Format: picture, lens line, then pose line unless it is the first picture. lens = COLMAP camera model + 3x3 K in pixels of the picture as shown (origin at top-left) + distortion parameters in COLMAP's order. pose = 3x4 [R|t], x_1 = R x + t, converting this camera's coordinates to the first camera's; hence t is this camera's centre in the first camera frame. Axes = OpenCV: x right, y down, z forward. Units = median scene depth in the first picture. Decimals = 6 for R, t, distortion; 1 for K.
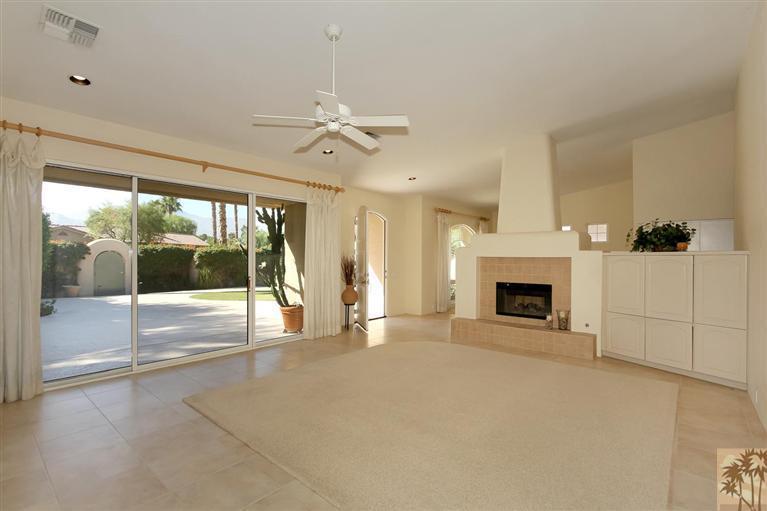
lens RADIAL K [[355.7, 0, 407.8], [0, 355.7, 262.9], [0, 0, 1]] dist [-0.015518, 0.001478]
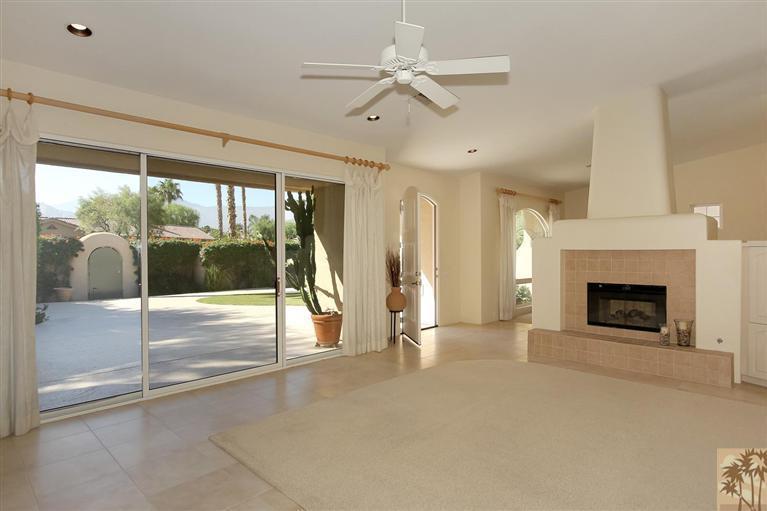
lens RADIAL K [[432.4, 0, 411.4], [0, 432.4, 259.4], [0, 0, 1]] dist [-0.010529, 0.002858]
pose [[0.996843, -0.007985, -0.078998, -0.058277], [0.008288, 0.999960, 0.003501, -0.002292], [0.078967, -0.004144, 0.996869, 0.045953]]
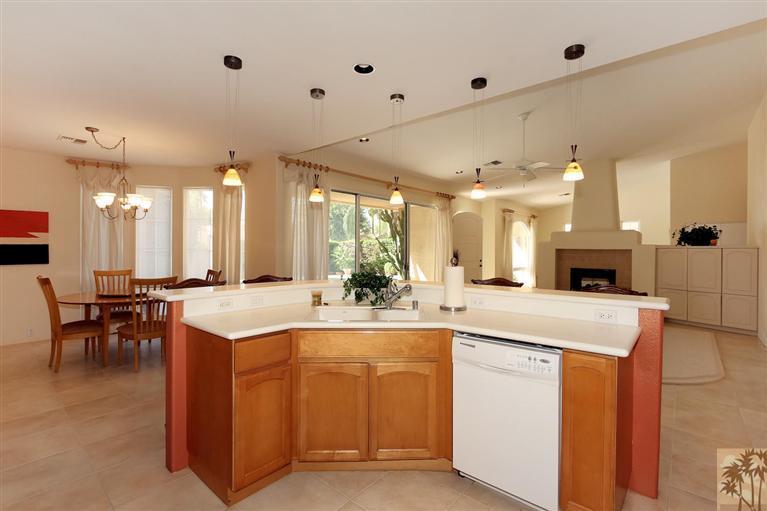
lens RADIAL K [[370.8, 0, 413.3], [0, 370.8, 254.8], [0, 0, 1]] dist [-0.002290, -0.002152]
pose [[0.999894, 0.004110, 0.013943, -0.382117], [-0.004103, 0.999991, -0.000514, 0.009020], [-0.013945, 0.000456, 0.999903, -0.405475]]
